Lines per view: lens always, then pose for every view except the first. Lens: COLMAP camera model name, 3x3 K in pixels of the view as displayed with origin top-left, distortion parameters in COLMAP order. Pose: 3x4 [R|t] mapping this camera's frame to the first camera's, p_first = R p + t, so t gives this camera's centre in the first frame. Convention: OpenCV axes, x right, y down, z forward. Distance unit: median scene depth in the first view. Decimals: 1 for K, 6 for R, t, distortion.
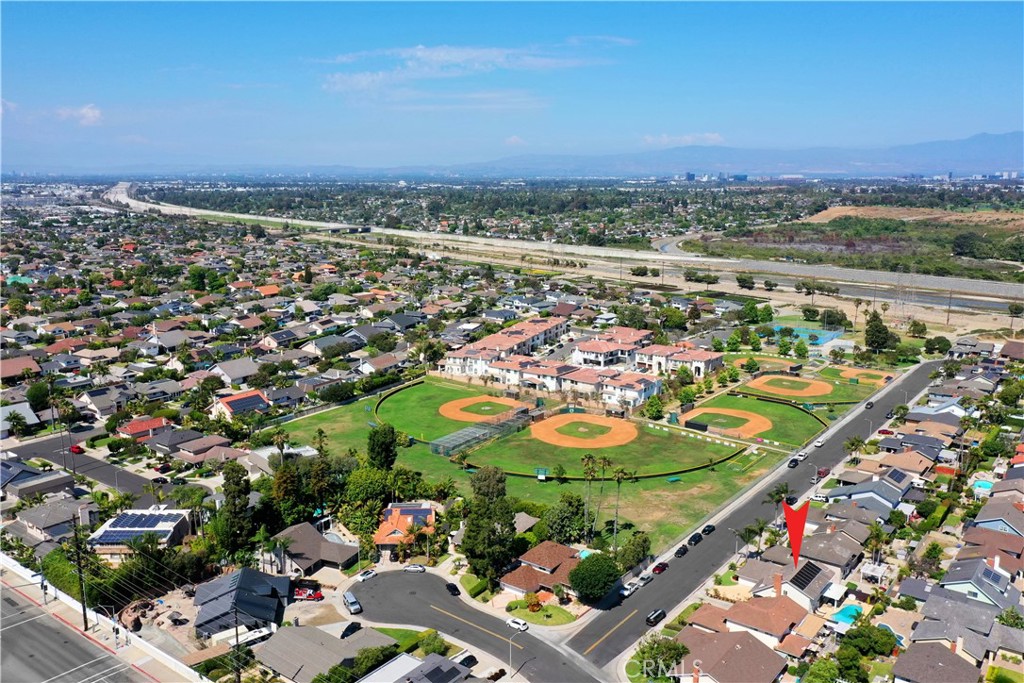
lens RADIAL K [[838.1, 0, 512.0], [0, 838.1, 341.5], [0, 0, 1]] dist [0.006709, 0.007628]
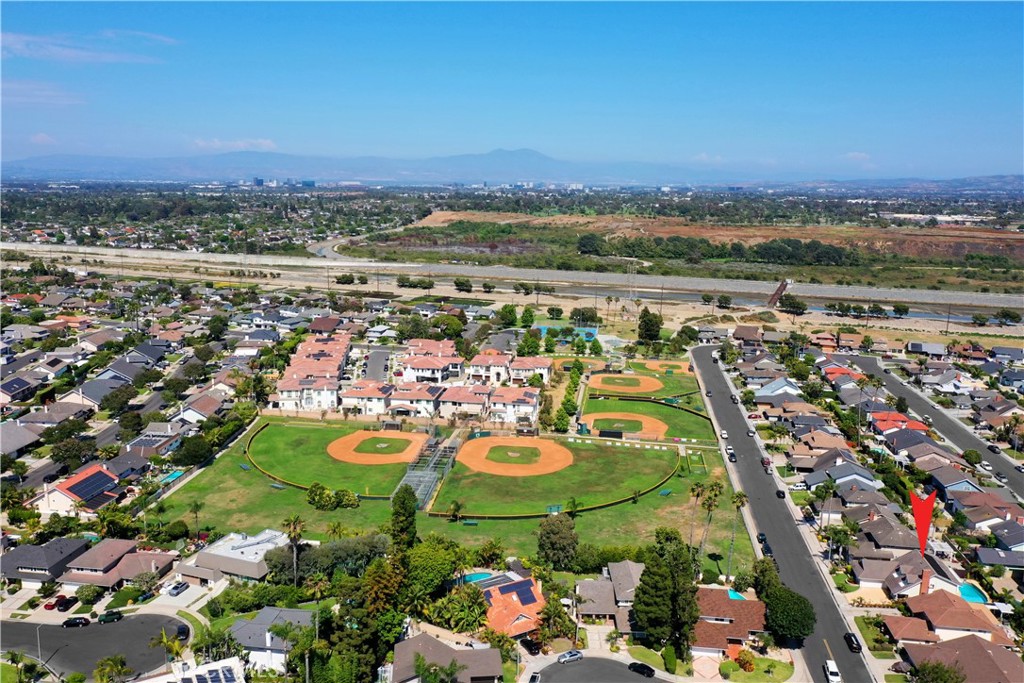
lens RADIAL K [[814.2, 0, 512.0], [0, 814.2, 341.5], [0, 0, 1]] dist [0.000538, 0.005555]
pose [[0.873118, -0.079685, 0.480952, -0.264827], [0.080246, 0.996586, 0.019438, -0.028733], [-0.480858, 0.021623, 0.876532, 0.162295]]
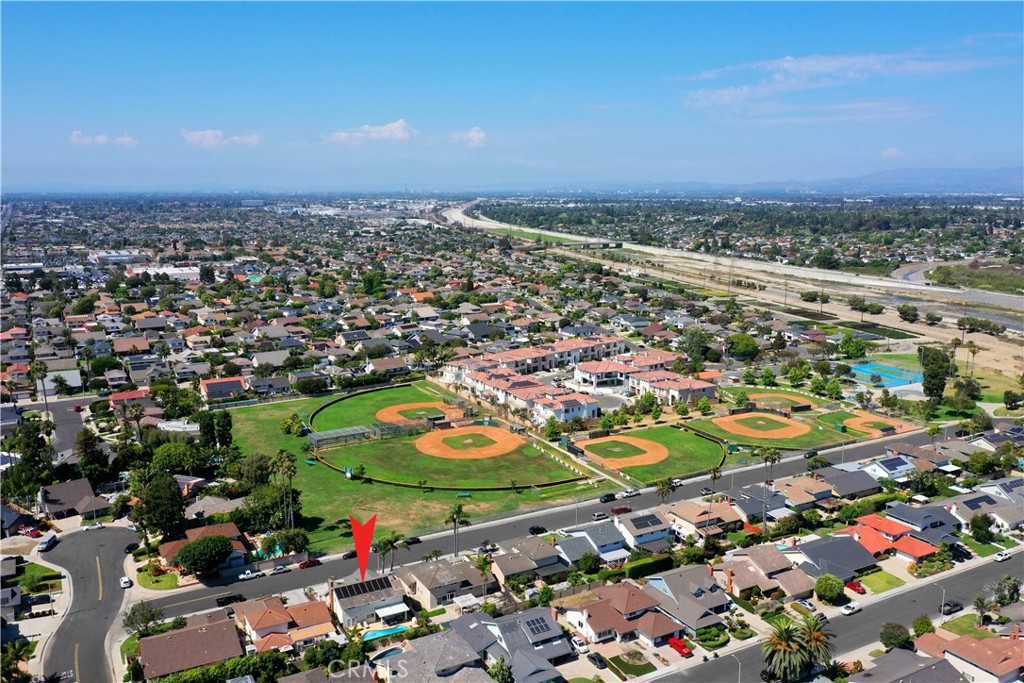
lens RADIAL K [[838.1, 0, 512.0], [0, 838.1, 341.5], [0, 0, 1]] dist [0.006709, 0.007628]
pose [[0.919253, 0.069433, -0.387495, 0.406458], [-0.076554, 0.997061, -0.002951, -0.013553], [0.386151, 0.032377, 0.921867, 0.055682]]
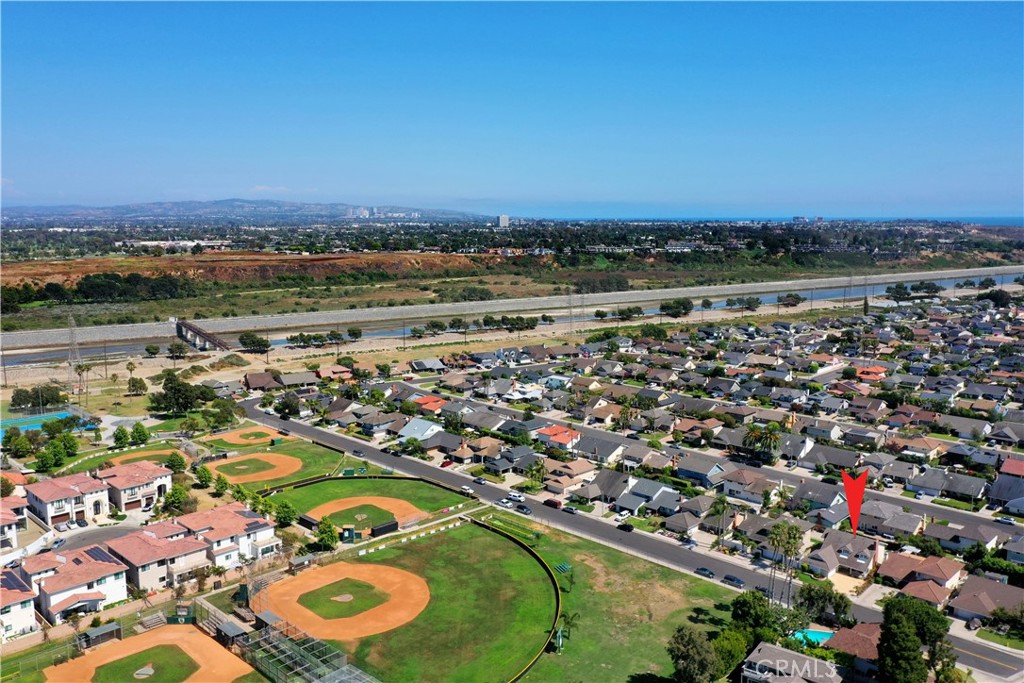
lens RADIAL K [[814.2, 0, 512.0], [0, 814.2, 341.5], [0, 0, 1]] dist [0.000538, 0.005555]
pose [[0.126261, -0.149666, 0.980642, -0.385231], [0.192907, 0.973386, 0.123721, -0.112258], [-0.973060, 0.173552, 0.151772, 0.575560]]
